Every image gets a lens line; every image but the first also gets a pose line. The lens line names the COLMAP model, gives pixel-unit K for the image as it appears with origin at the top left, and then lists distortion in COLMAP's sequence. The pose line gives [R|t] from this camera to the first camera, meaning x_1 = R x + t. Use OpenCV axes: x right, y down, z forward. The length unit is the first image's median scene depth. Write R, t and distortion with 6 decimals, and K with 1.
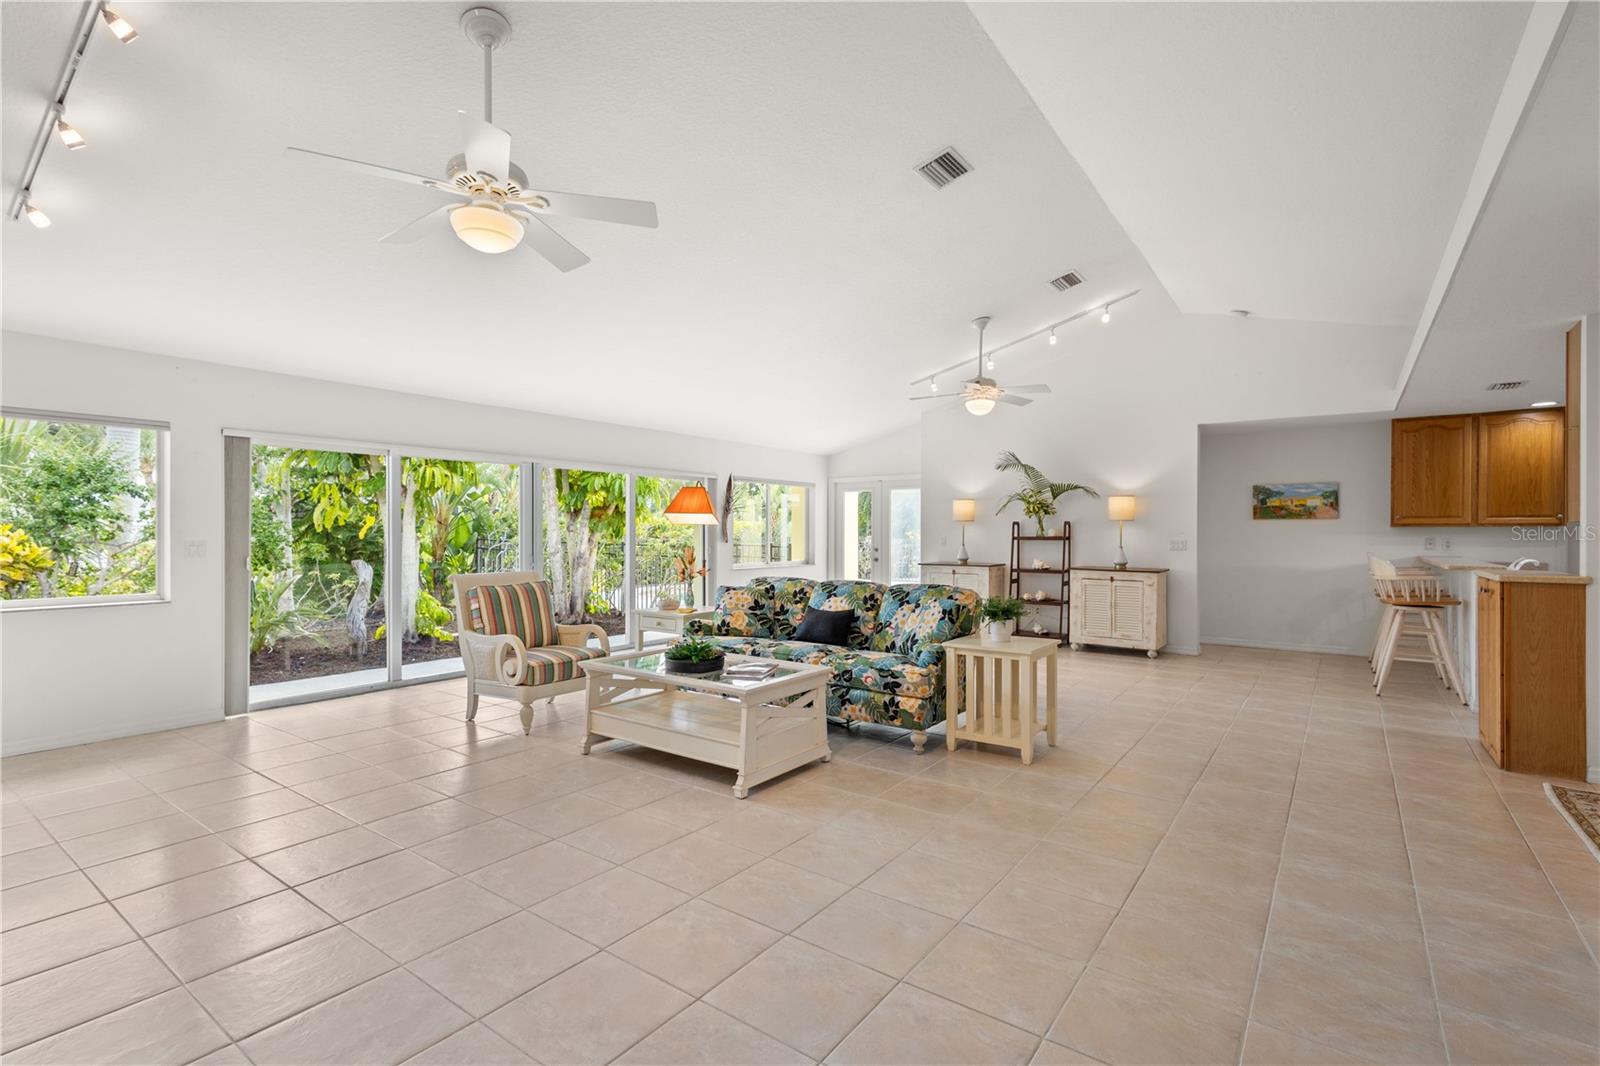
lens RADIAL K [[742.0, 0, 789.2], [0, 742.0, 540.5], [0, 0, 1]] dist [0.013990, -0.002574]
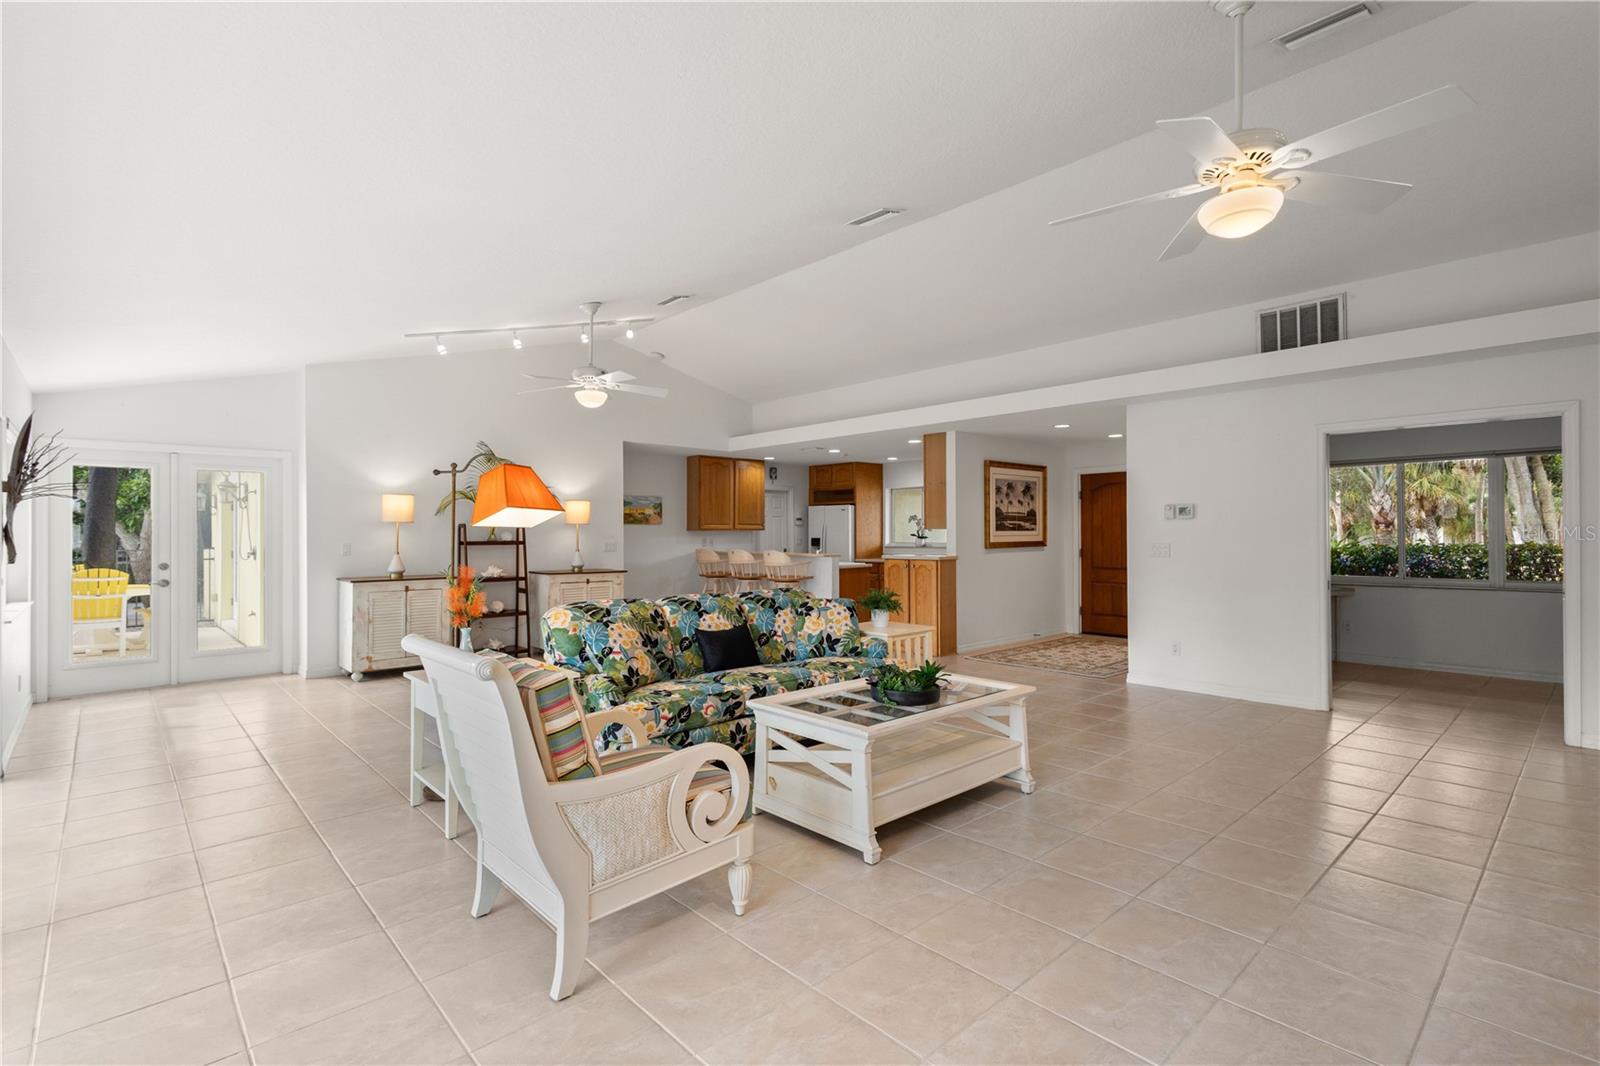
lens RADIAL K [[742.0, 0, 804.6], [0, 742.0, 526.4], [0, 0, 1]] dist [0.013990, -0.002574]
pose [[0.173129, 0.007046, 0.984874, -0.515153], [0.013967, 0.999856, -0.009608, -0.009825], [-0.984800, 0.015419, 0.173006, 0.531702]]
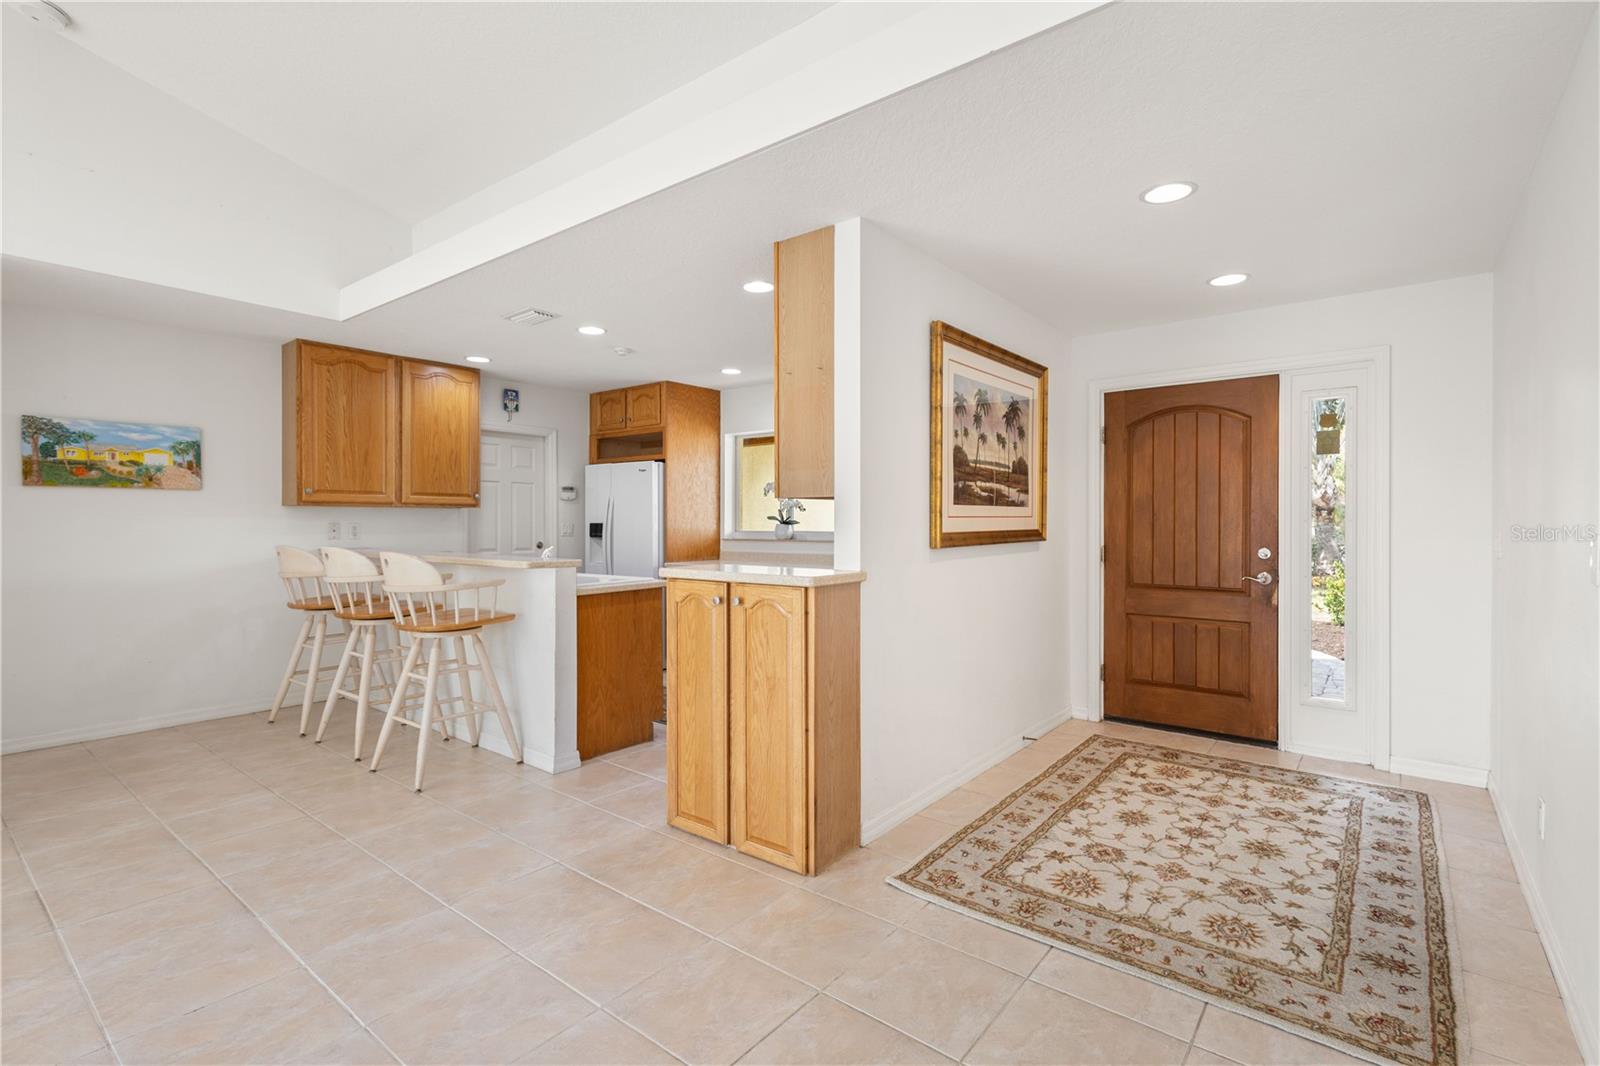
lens RADIAL K [[742.0, 0, 801.7], [0, 742.0, 524.3], [0, 0, 1]] dist [0.013990, -0.002574]
pose [[0.024229, -0.005872, 0.999689, 0.164453], [0.009993, 0.999934, 0.005631, -0.001372], [-0.999656, 0.009853, 0.024286, 0.523419]]
